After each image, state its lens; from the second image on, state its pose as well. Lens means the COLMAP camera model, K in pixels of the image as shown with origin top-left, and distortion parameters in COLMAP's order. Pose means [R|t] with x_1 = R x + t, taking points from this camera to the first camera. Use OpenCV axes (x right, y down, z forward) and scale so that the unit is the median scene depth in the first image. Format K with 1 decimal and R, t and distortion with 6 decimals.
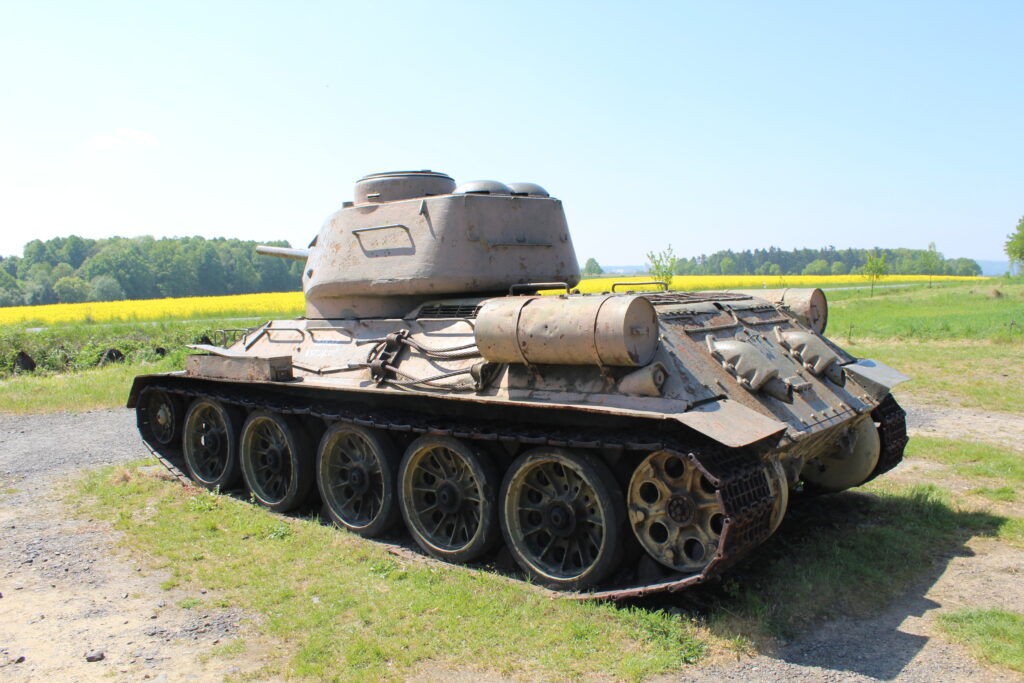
lens RADIAL K [[854.2, 0, 512.0], [0, 854.2, 341.5], [0, 0, 1]] dist [-0.174440, 0.161113]
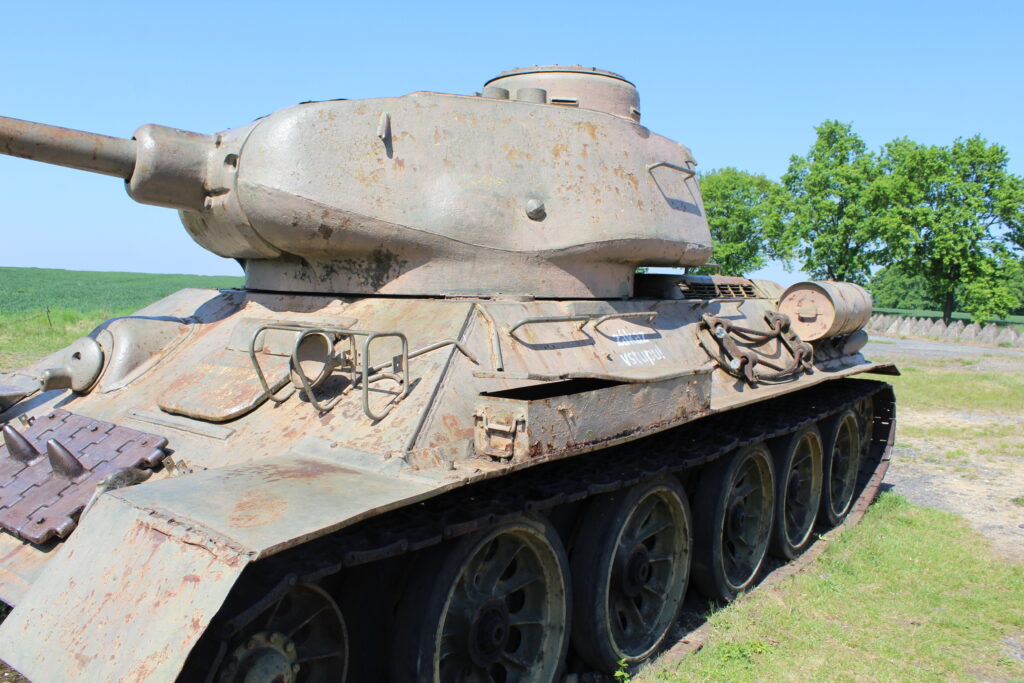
lens RADIAL K [[854.2, 0, 512.0], [0, 854.2, 341.5], [0, 0, 1]] dist [-0.174440, 0.161113]
pose [[-0.045943, -0.046810, 0.997847, -0.792675], [0.027308, 0.998469, 0.048097, -0.027357], [-0.998571, 0.029459, -0.044594, 1.093794]]
